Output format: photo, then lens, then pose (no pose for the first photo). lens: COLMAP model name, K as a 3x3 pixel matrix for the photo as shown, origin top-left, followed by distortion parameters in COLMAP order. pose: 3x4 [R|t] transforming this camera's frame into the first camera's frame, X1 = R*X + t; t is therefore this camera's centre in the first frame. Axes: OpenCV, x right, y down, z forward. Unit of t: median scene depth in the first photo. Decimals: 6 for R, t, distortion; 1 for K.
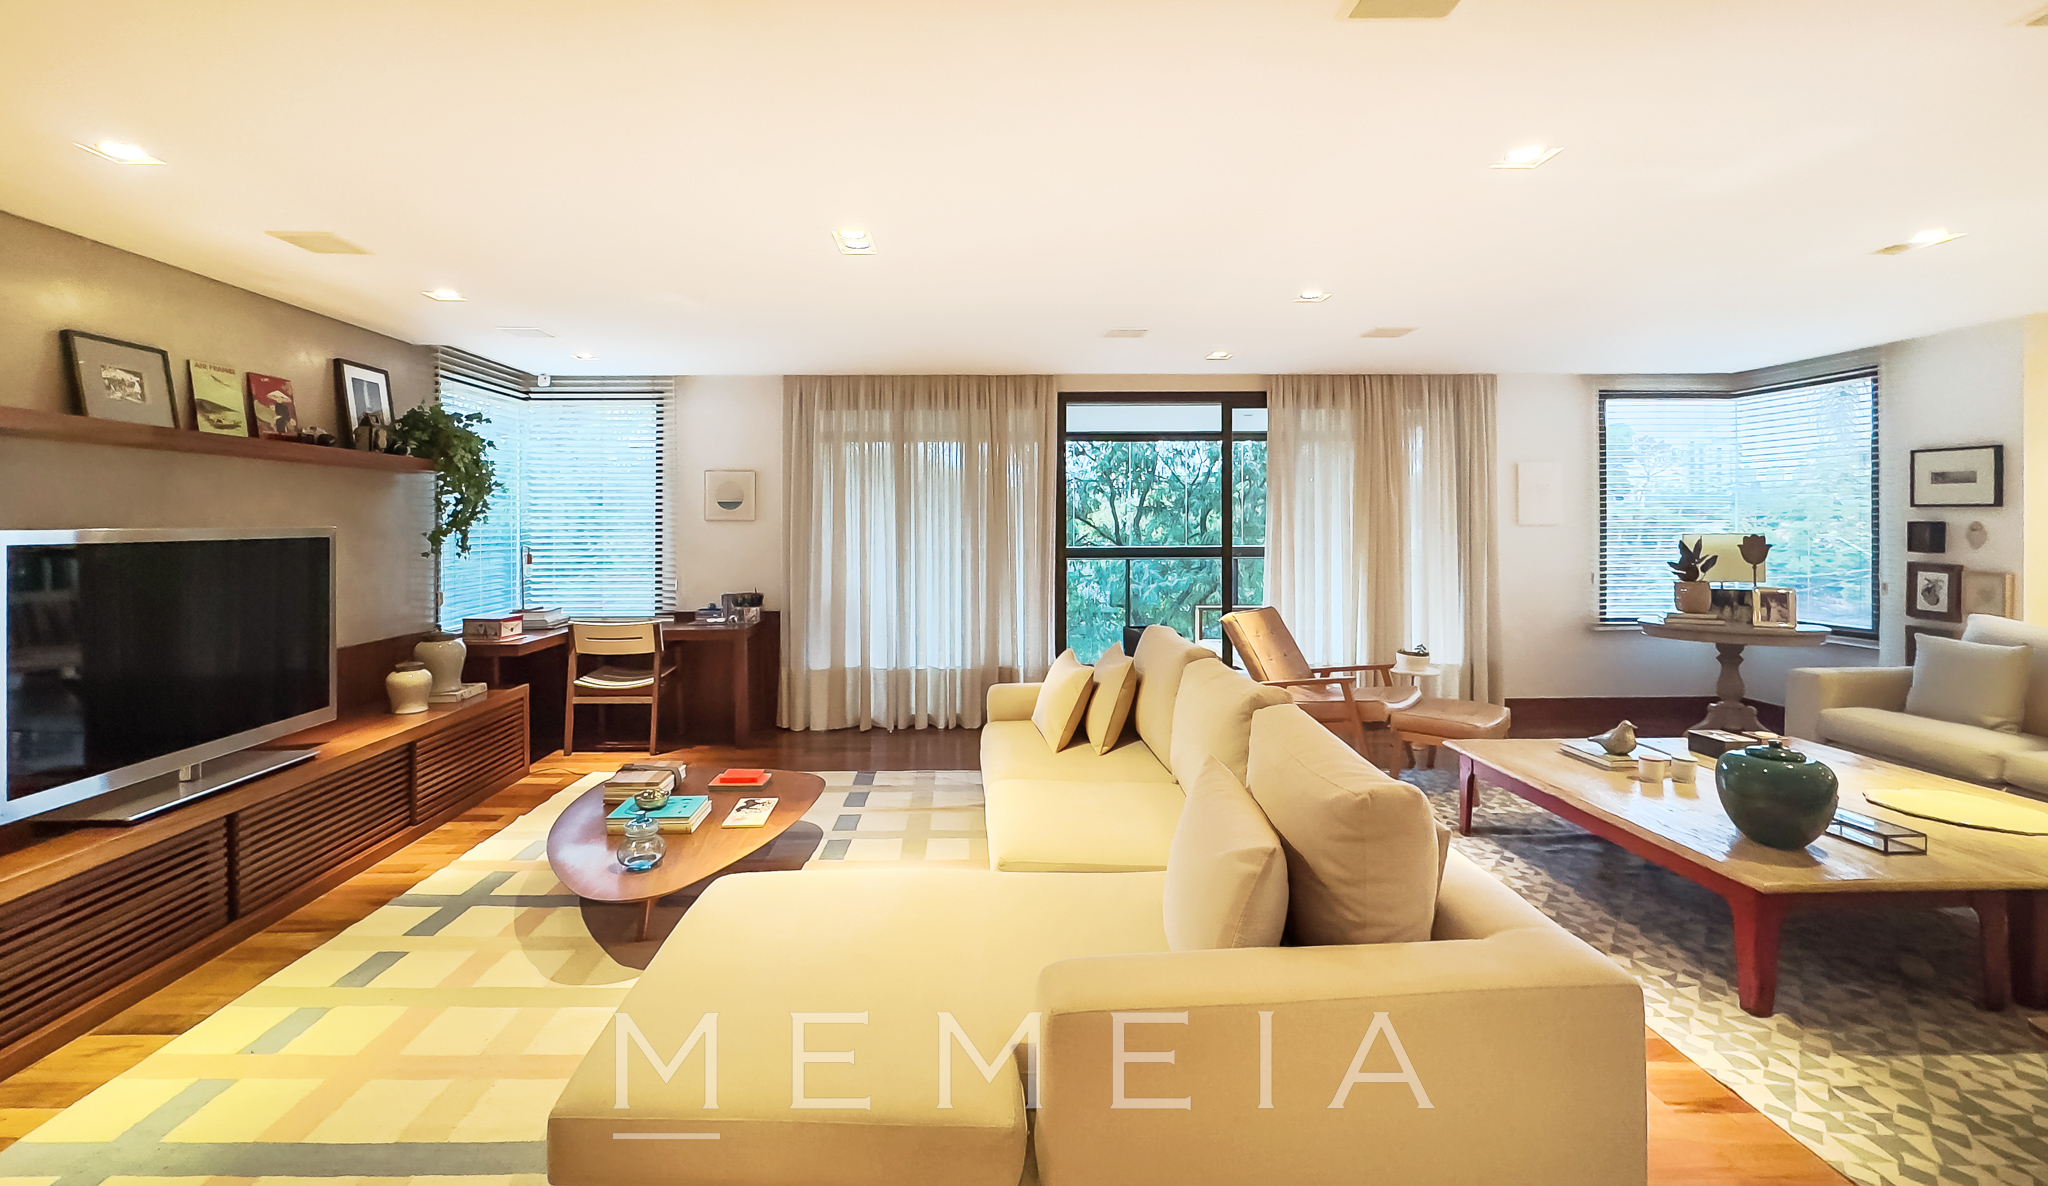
lens RADIAL K [[879.3, 0, 995.5], [0, 879.3, 522.6], [0, 0, 1]] dist [0.003765, 0.000397]
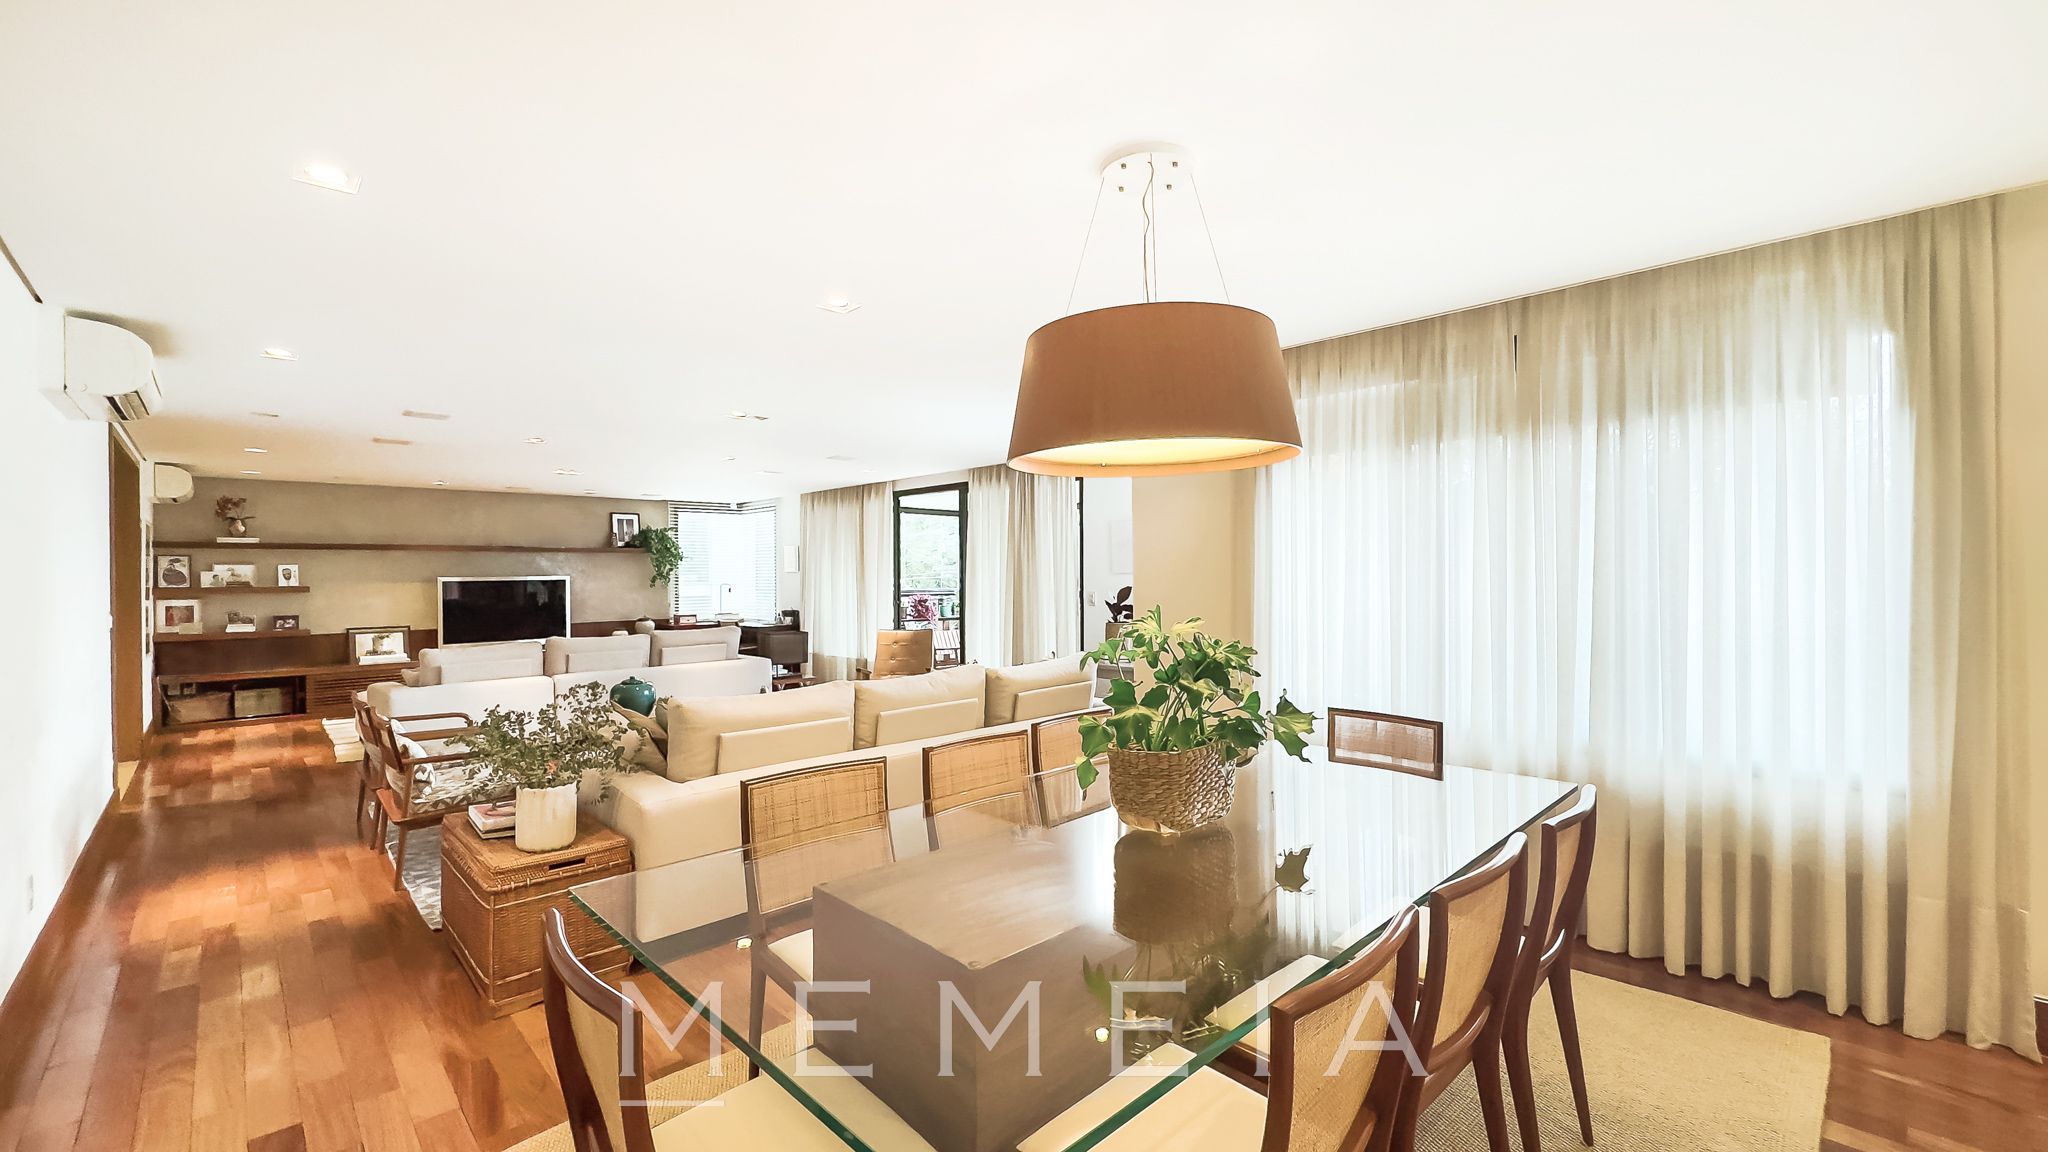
lens RADIAL K [[853.3, 0, 1033.7], [0, 853.3, 576.6], [0, 0, 1]] dist [-0.009509, 0.000196]
pose [[0.653108, 0.004366, -0.757252, 1.684401], [0.004994, 0.999937, 0.010072, -0.009653], [0.757248, -0.010360, 0.653045, 0.236961]]
